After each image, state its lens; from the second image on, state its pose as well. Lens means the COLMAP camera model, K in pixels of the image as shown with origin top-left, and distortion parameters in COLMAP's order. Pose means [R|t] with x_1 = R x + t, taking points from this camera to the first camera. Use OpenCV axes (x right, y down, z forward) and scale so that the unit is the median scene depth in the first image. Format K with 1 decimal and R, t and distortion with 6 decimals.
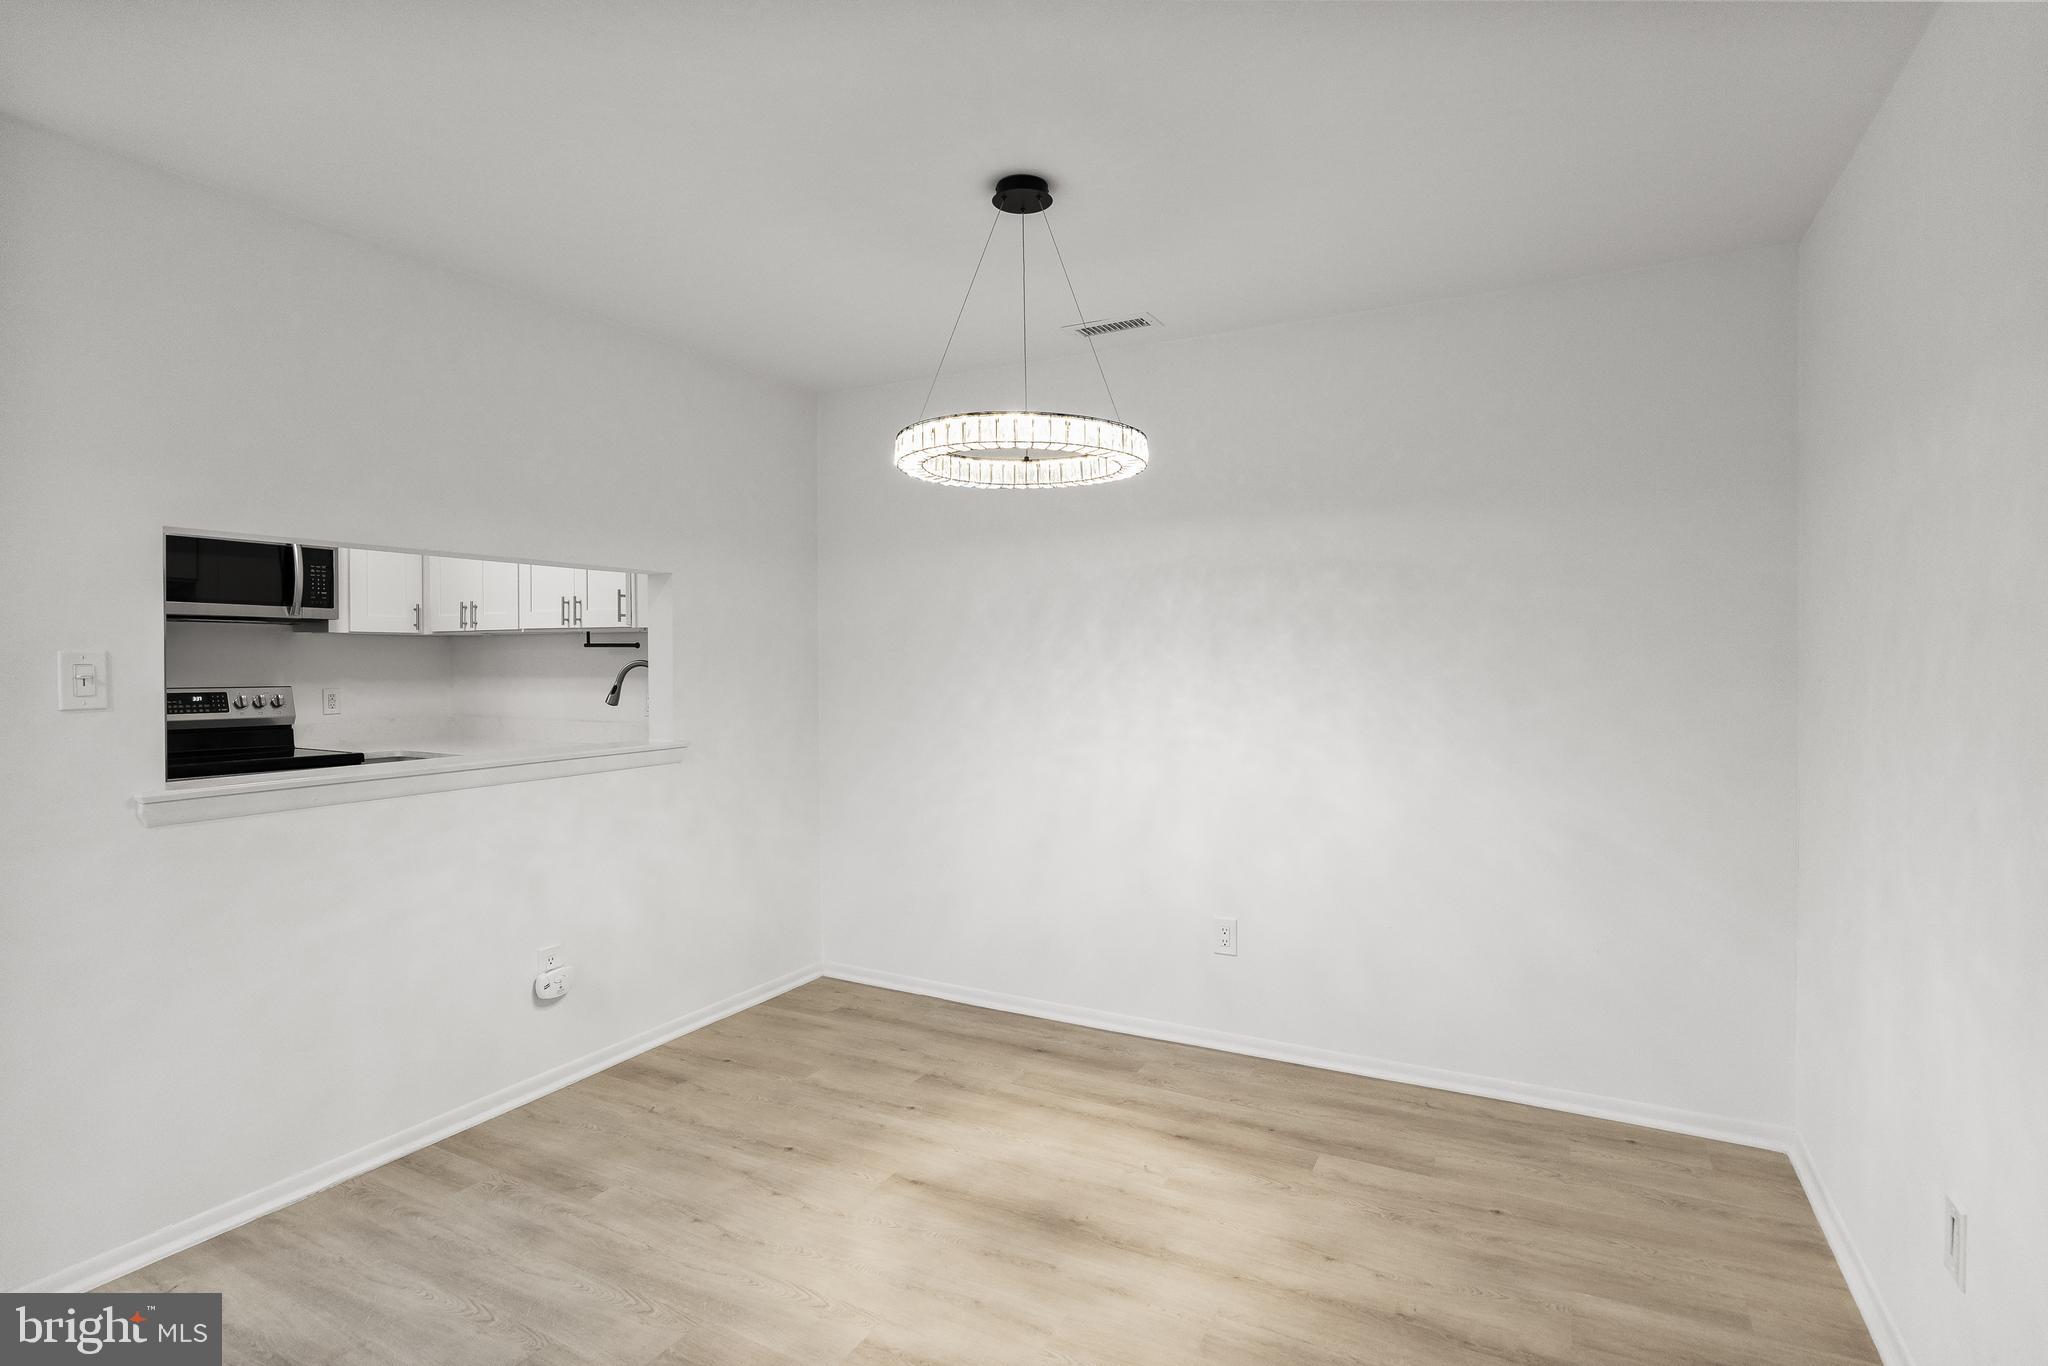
lens RADIAL K [[1011.8, 0, 1027.7], [0, 1011.8, 654.1], [0, 0, 1]] dist [-0.015077, 0.000612]
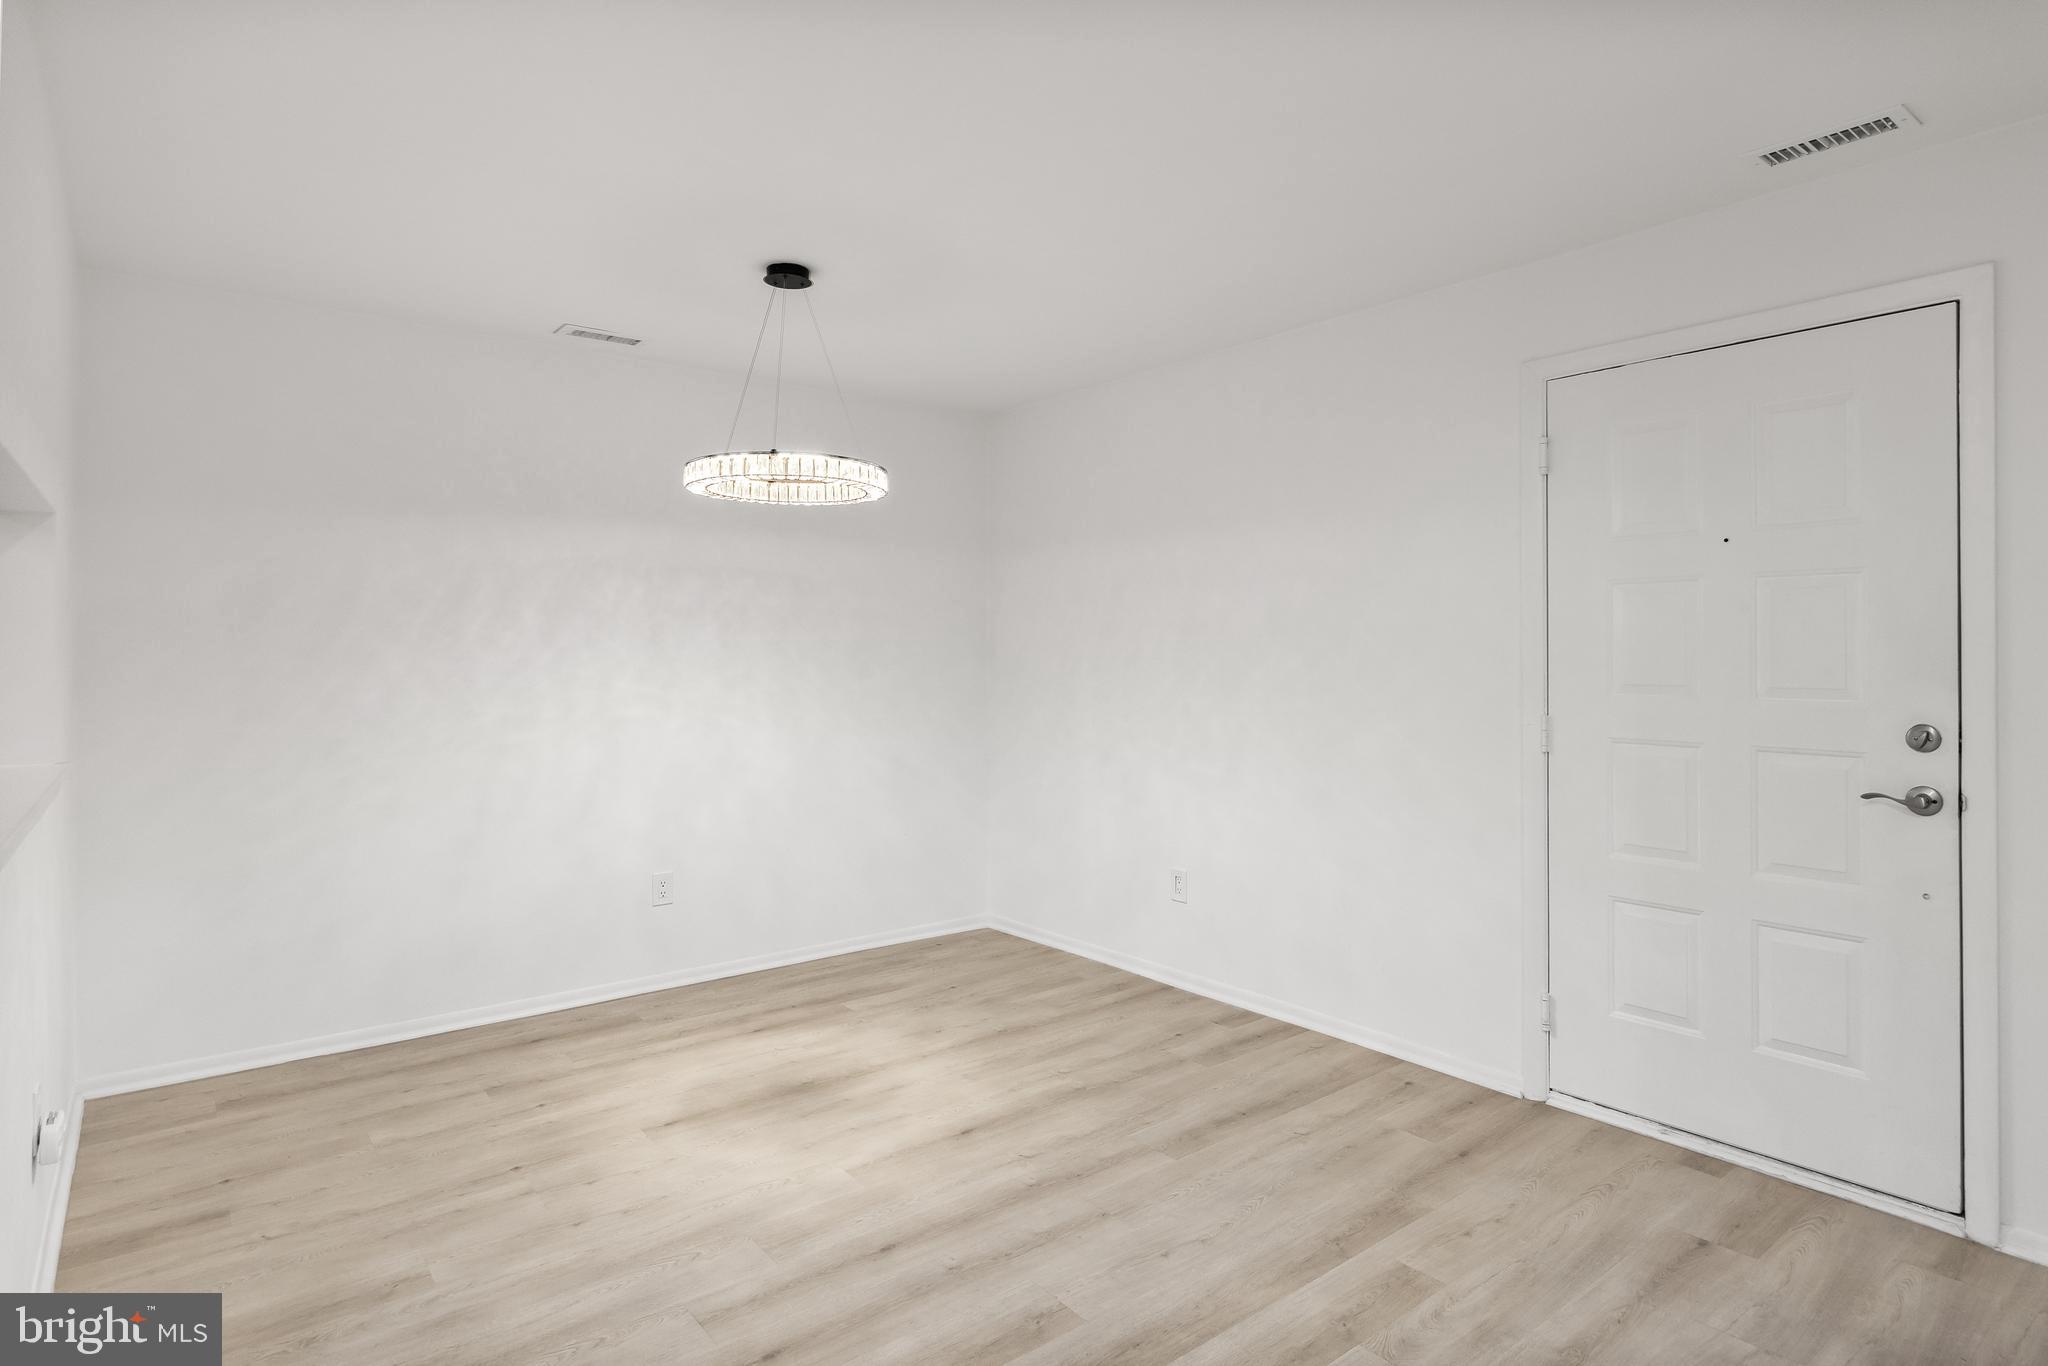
lens RADIAL K [[1087.7, 0, 1020.9], [0, 1087.7, 648.7], [0, 0, 1]] dist [-0.006145, 0.000718]
pose [[0.405482, 0.003681, 0.914096, -0.914070], [-0.000286, 0.999992, -0.003900, 0.015406], [-0.914103, 0.001320, 0.405480, 0.160133]]
